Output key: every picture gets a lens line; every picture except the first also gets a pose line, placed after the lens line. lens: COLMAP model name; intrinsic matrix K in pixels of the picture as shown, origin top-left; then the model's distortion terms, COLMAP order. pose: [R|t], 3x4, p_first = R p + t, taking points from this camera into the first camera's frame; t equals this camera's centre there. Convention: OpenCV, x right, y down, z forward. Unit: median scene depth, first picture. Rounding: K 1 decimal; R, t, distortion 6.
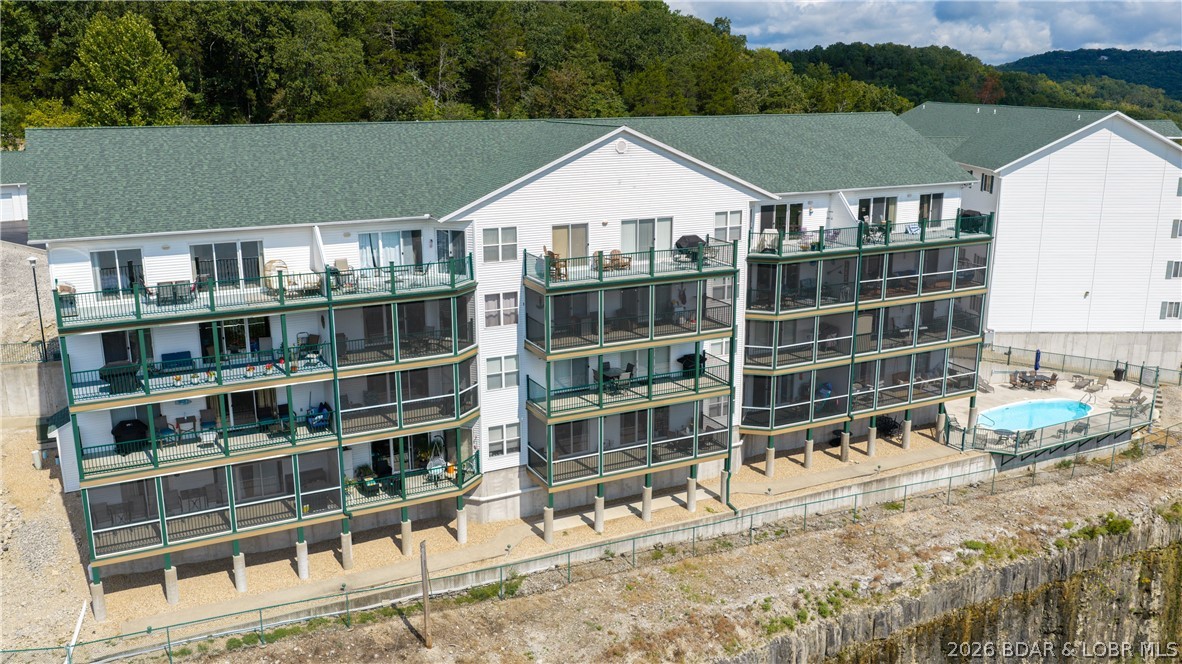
lens RADIAL K [[978.4, 0, 591.0], [0, 978.4, 332.0], [0, 0, 1]] dist [0.027180, -0.053157]
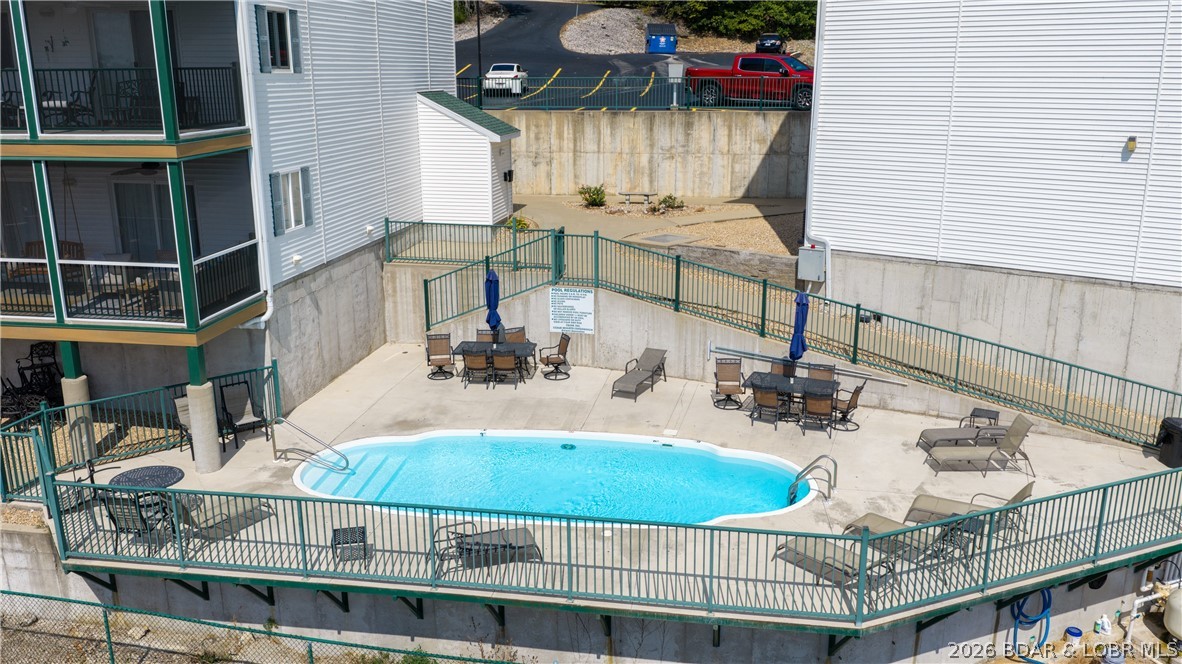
lens RADIAL K [[978.4, 0, 591.0], [0, 978.4, 332.0], [0, 0, 1]] dist [0.027180, -0.053157]
pose [[0.810670, 0.151719, -0.565505, 0.894503], [-0.144919, 0.987785, 0.057266, 0.034210], [0.567286, 0.035529, 0.822754, 1.109211]]
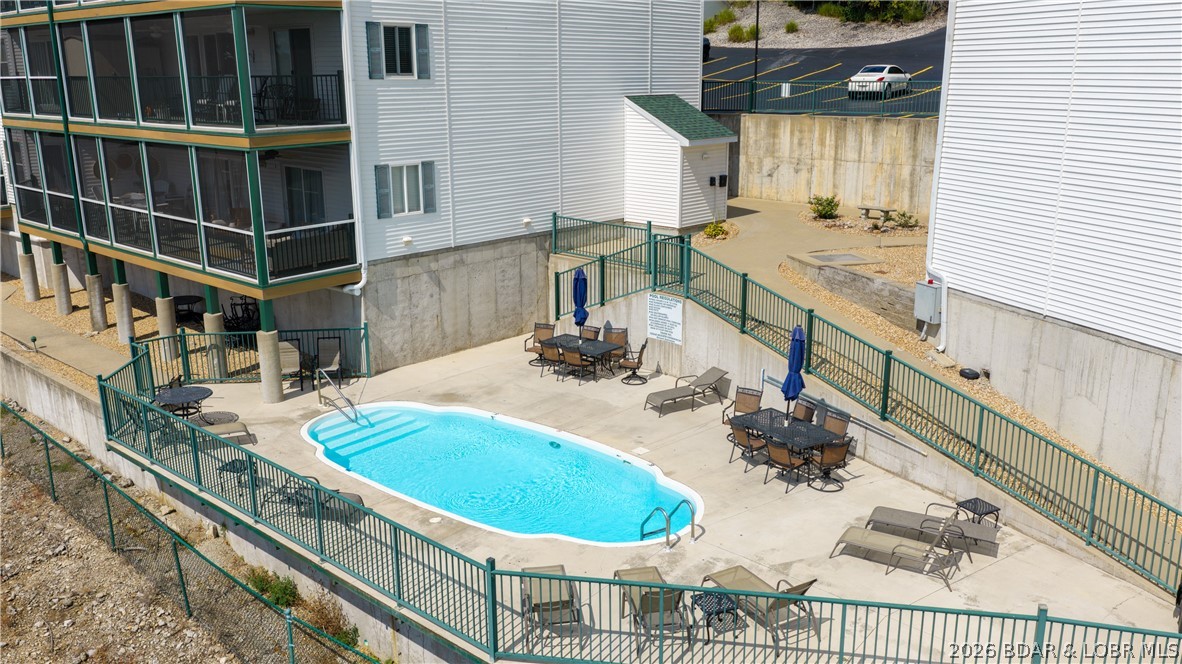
lens RADIAL K [[978.4, 0, 591.0], [0, 978.4, 332.0], [0, 0, 1]] dist [0.027180, -0.053157]
pose [[0.361508, 0.240512, -0.900814, 1.053421], [-0.227079, 0.959775, 0.165125, -0.019103], [0.904294, 0.144862, 0.401582, 1.304663]]
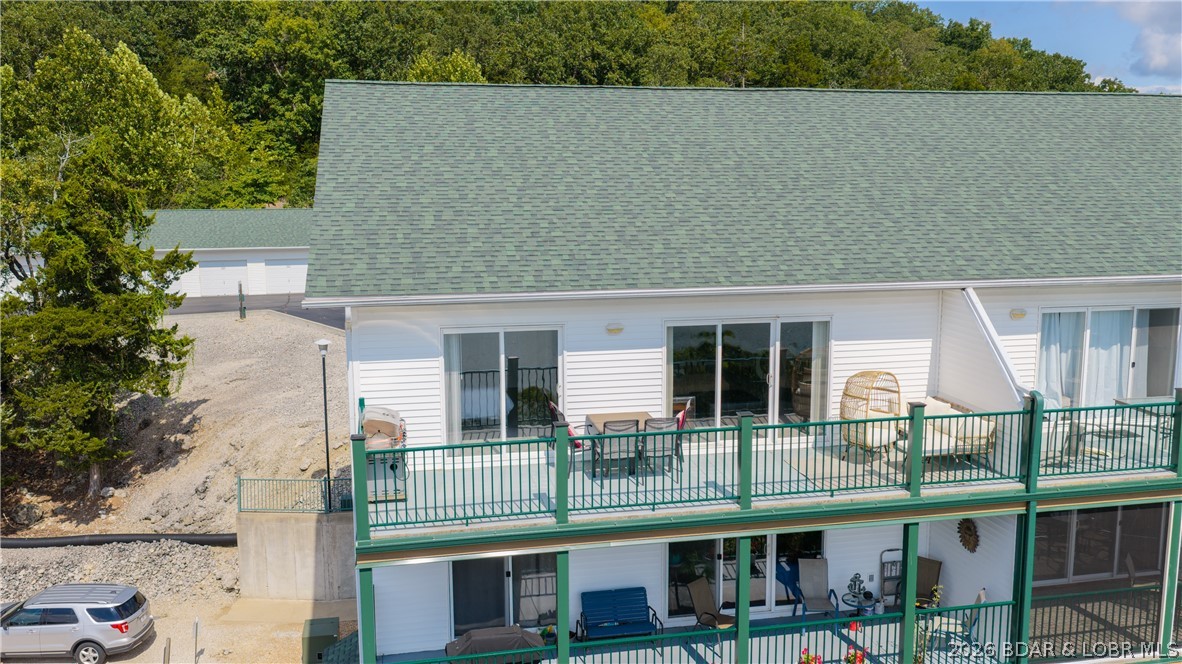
lens RADIAL K [[978.4, 0, 591.0], [0, 978.4, 332.0], [0, 0, 1]] dist [0.027180, -0.053157]
pose [[0.965909, 0.034930, -0.256516, -0.305433], [-0.059926, 0.994112, -0.090283, -0.043482], [0.251852, 0.102577, 0.962314, 0.550771]]
